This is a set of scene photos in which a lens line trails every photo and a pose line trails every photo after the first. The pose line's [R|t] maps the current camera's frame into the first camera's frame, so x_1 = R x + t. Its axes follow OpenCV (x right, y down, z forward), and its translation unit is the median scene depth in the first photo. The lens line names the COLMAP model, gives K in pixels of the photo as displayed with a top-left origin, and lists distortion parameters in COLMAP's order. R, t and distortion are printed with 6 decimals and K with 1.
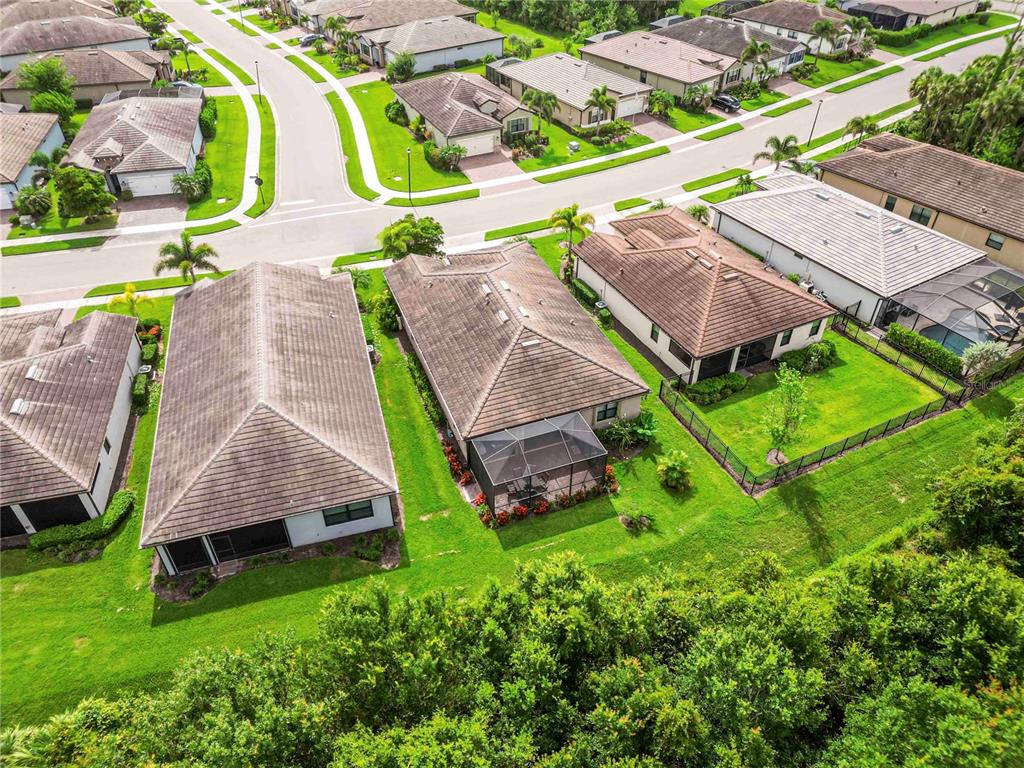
lens RADIAL K [[707.9, 0, 512.0], [0, 707.9, 384.0], [0, 0, 1]] dist [0.056044, -0.055937]
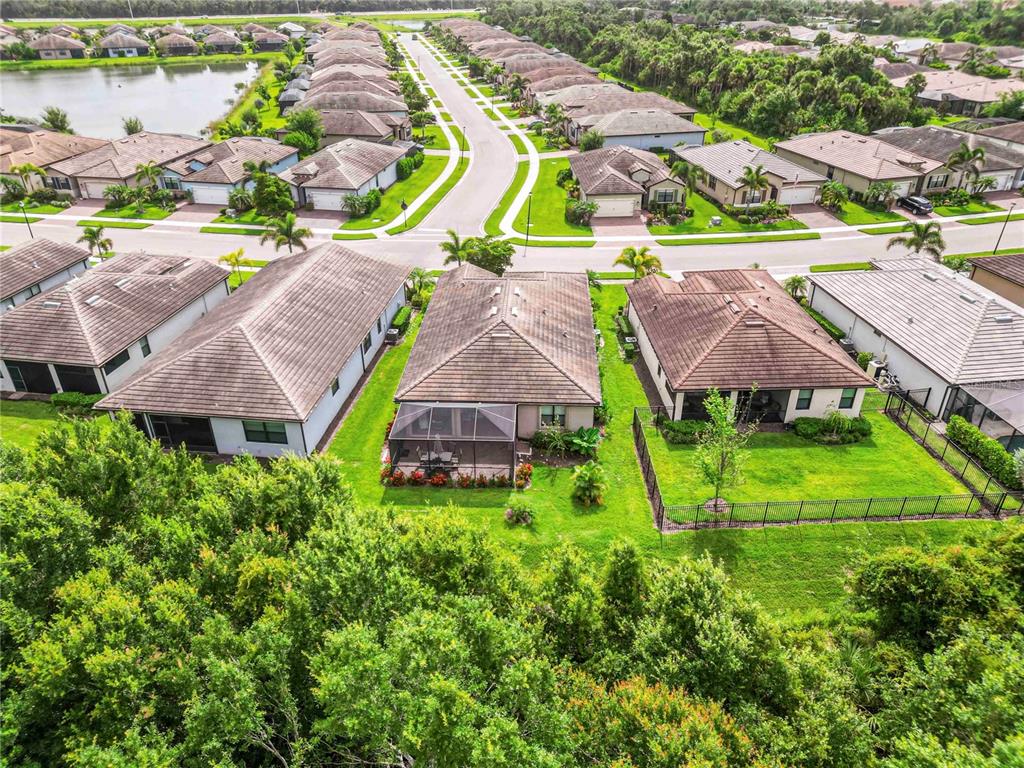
lens RADIAL K [[707.9, 0, 512.0], [0, 707.9, 384.0], [0, 0, 1]] dist [0.056044, -0.055937]
pose [[0.916395, 0.197461, -0.348181, 0.299011], [-0.249973, 0.961693, -0.112521, 0.086912], [0.312625, 0.190149, 0.930650, 0.059177]]
